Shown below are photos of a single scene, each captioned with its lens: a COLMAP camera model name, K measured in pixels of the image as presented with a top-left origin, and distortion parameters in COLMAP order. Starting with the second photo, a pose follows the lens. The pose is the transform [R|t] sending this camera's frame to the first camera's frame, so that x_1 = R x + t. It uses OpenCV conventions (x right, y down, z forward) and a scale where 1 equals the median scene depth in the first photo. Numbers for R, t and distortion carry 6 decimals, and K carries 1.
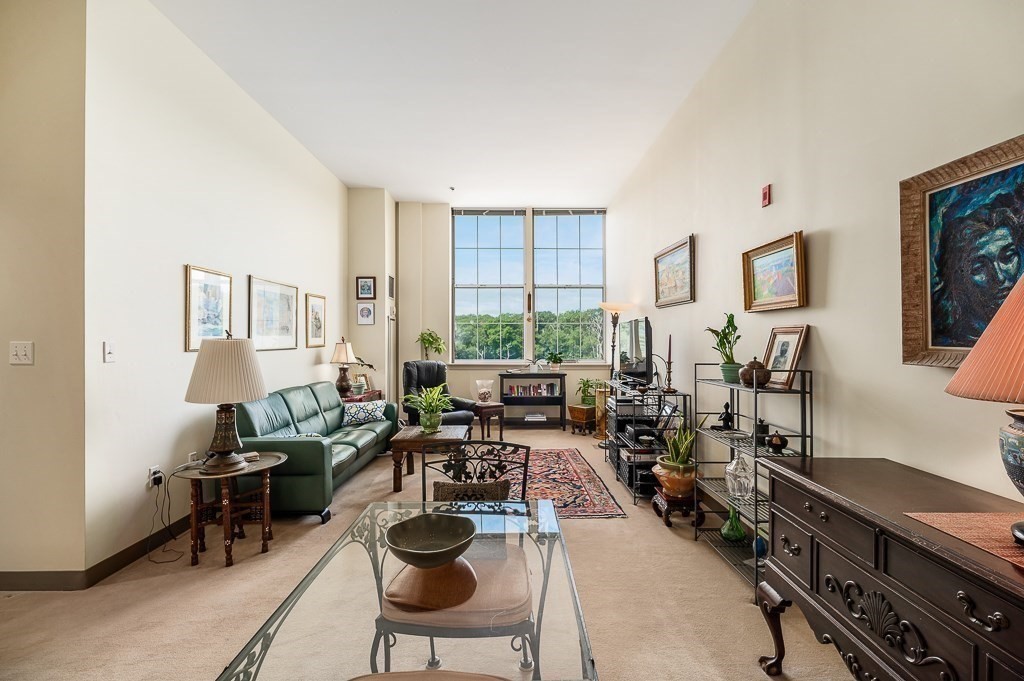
lens RADIAL K [[444.9, 0, 516.7], [0, 444.9, 333.3], [0, 0, 1]] dist [-0.000341, 0.000031]
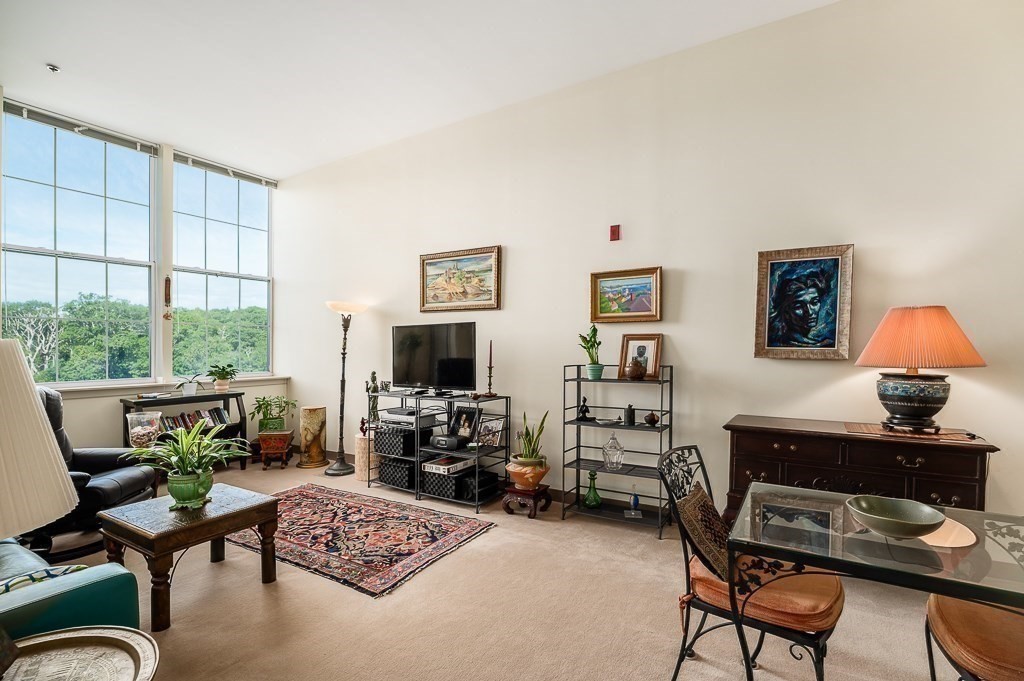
lens RADIAL K [[469.9, 0, 516.8], [0, 469.9, 350.3], [0, 0, 1]] dist [-0.000792, 0.000275]
pose [[0.549276, -0.009343, 0.835588, -0.464415], [-0.008009, 0.999833, 0.016444, 0.006889], [-0.835602, -0.015724, 0.549110, 0.309113]]
